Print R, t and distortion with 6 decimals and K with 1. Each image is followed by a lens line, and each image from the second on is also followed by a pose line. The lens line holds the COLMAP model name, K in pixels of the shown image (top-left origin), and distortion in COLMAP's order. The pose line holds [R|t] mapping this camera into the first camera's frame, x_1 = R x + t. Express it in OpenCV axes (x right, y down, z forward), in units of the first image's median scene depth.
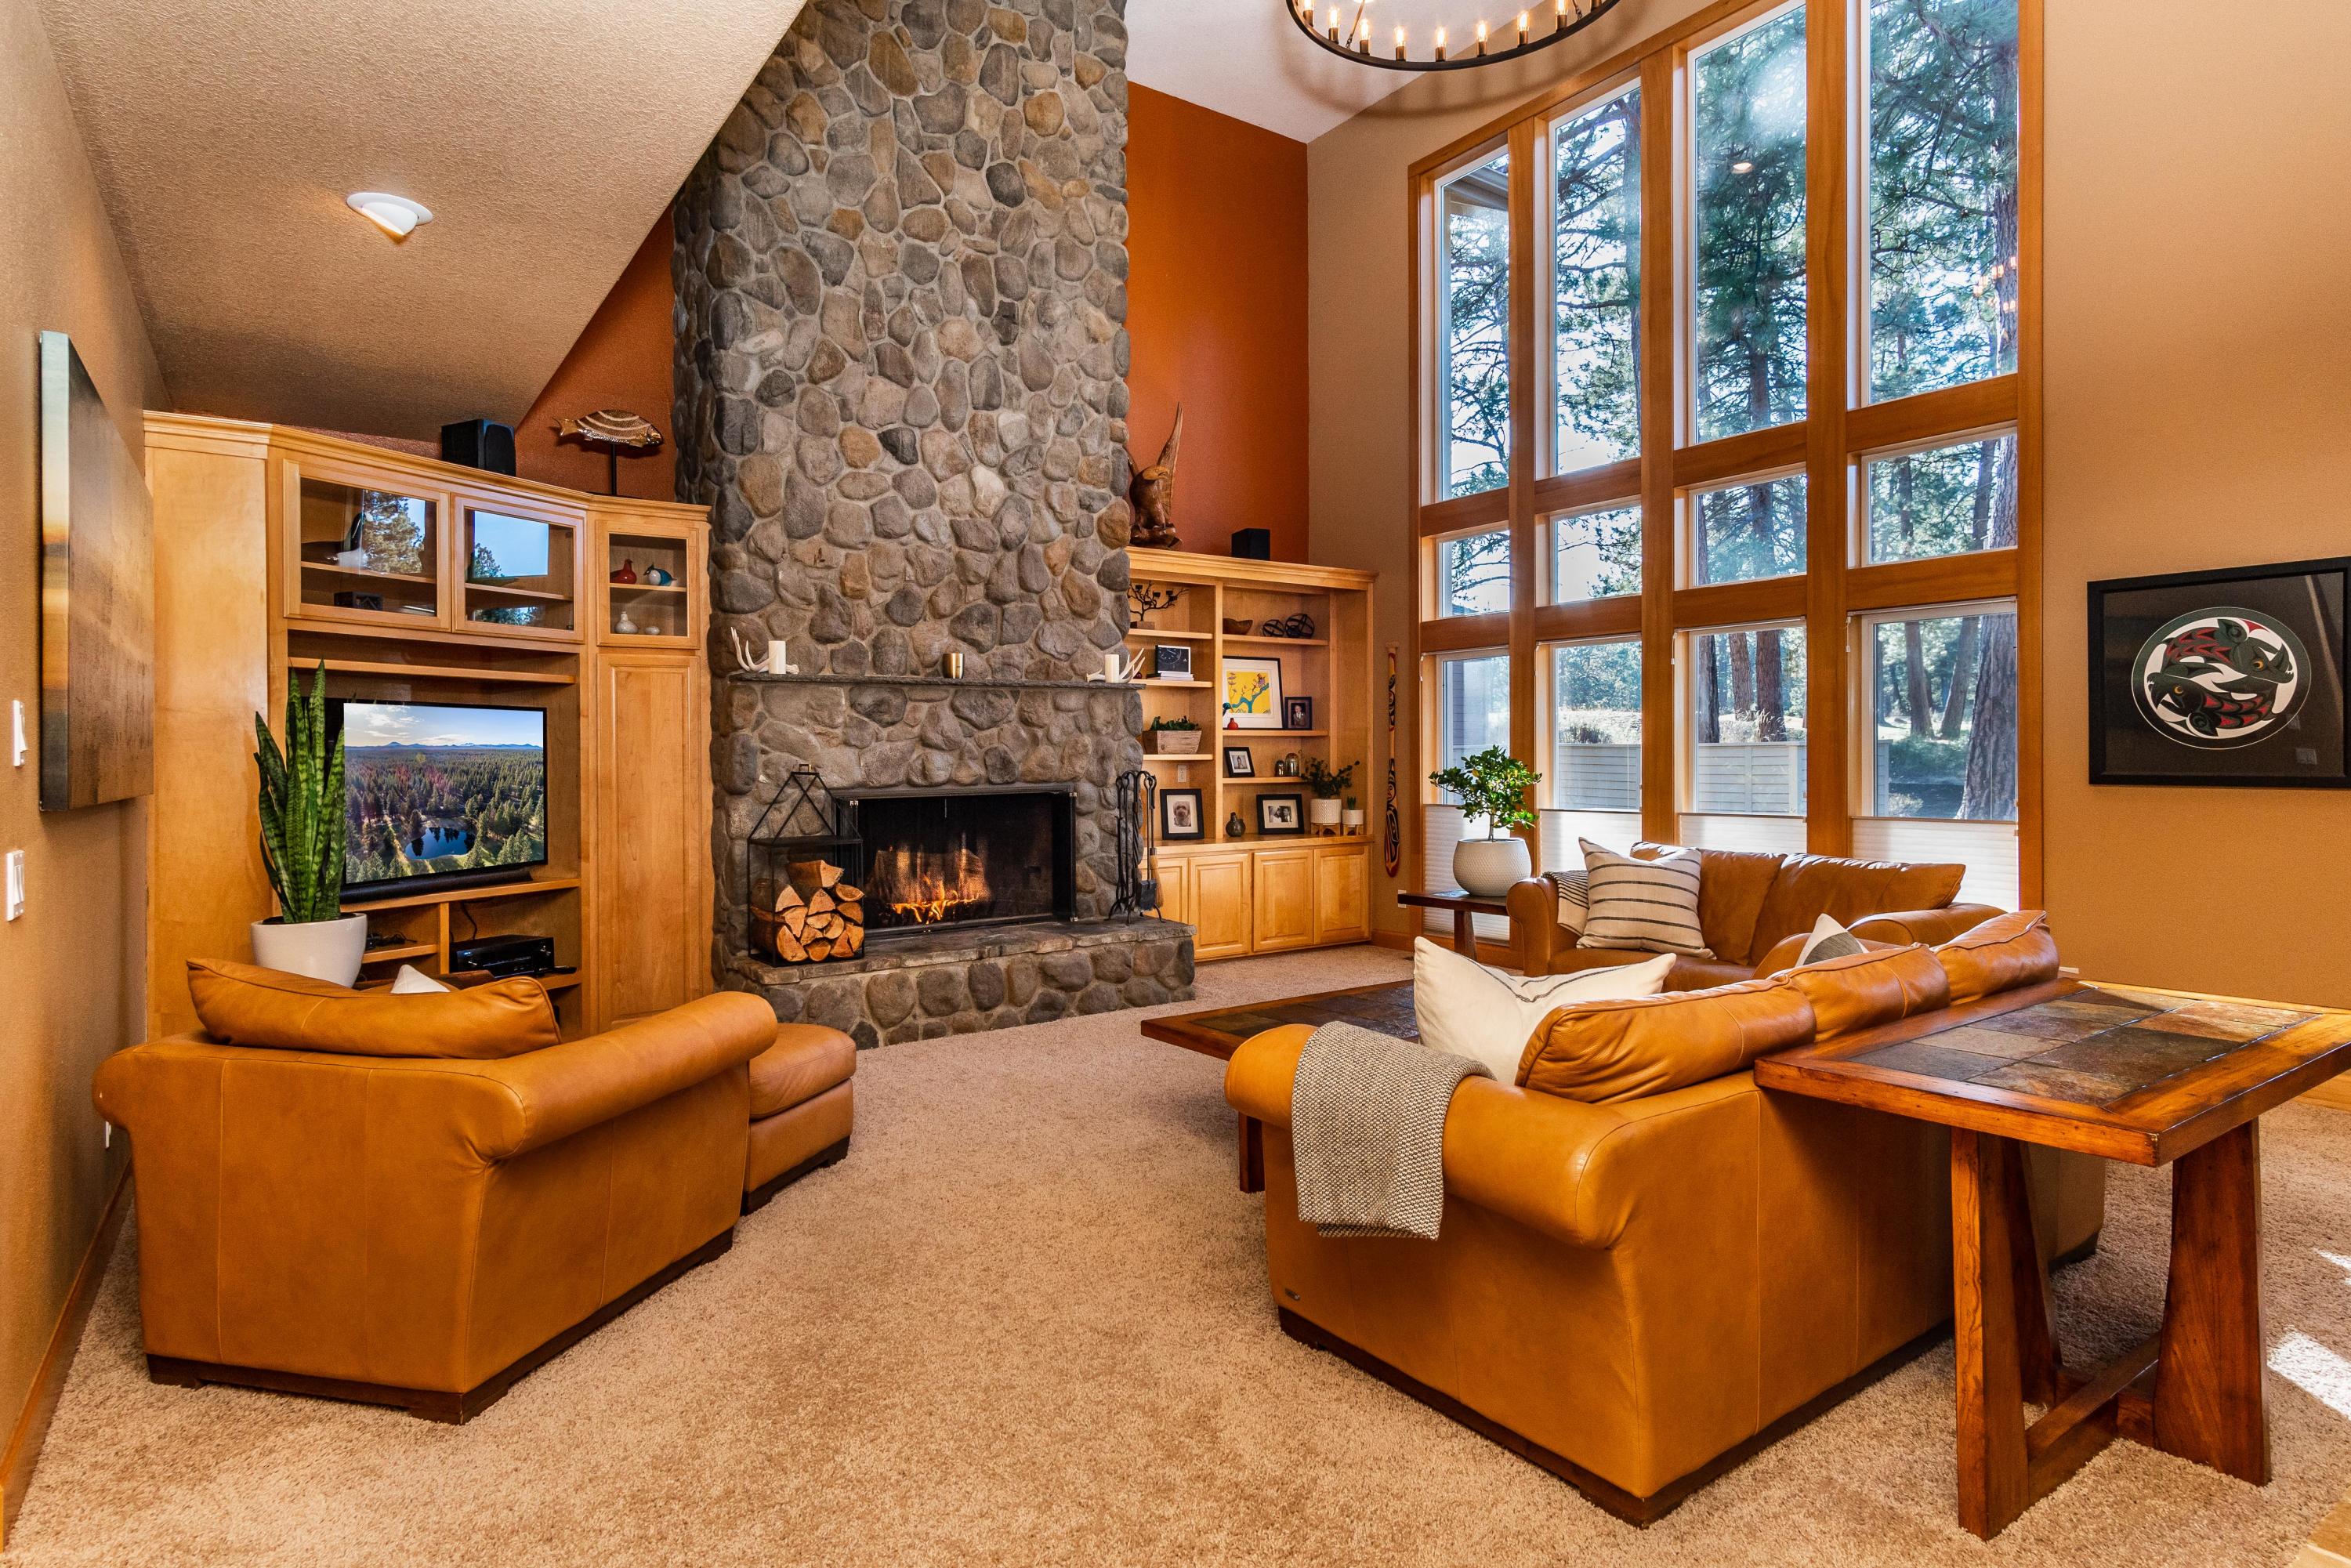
lens RADIAL K [[1277.7, 0, 1203.0], [0, 1277.7, 752.9], [0, 0, 1]] dist [0.012605, 0.004395]
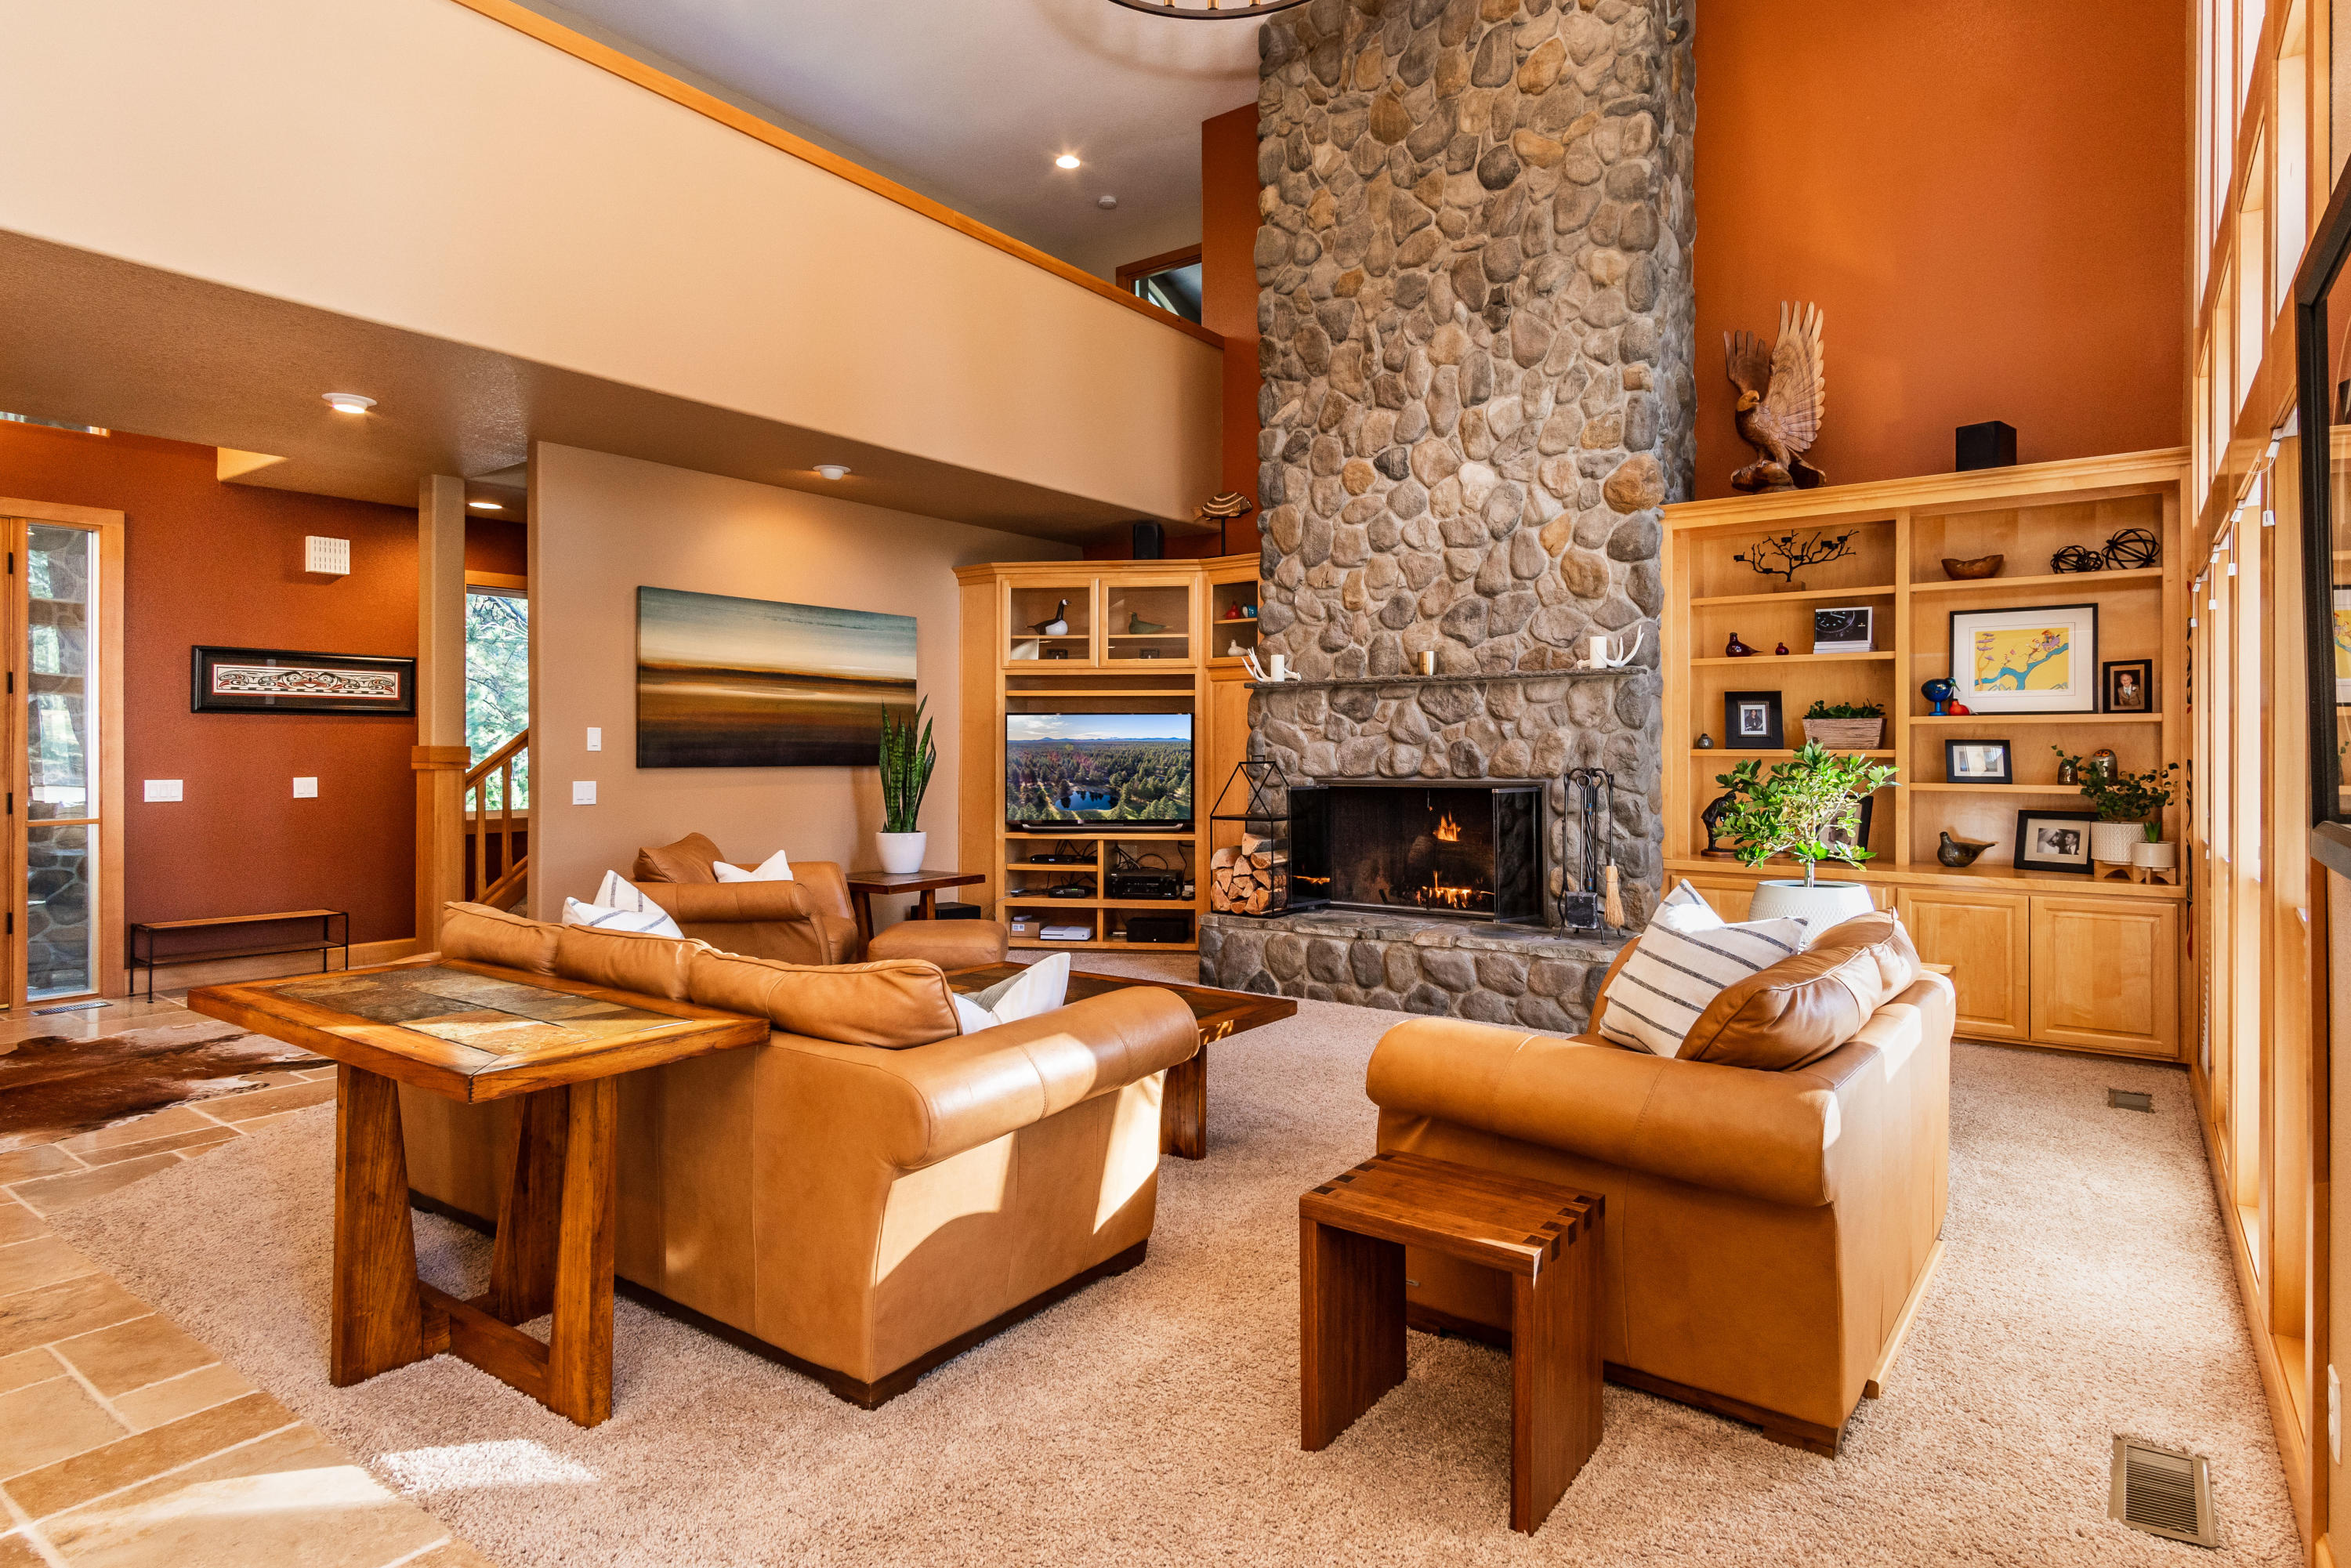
lens RADIAL K [[1277.7, 0, 1155.1], [0, 1277.7, 739.1], [0, 0, 1]] dist [0.012605, 0.004395]
pose [[0.298789, 0.002495, -0.954316, 0.752665], [-0.000834, 0.999997, 0.002353, -0.008463], [0.954319, 0.000093, 0.298790, 0.483928]]
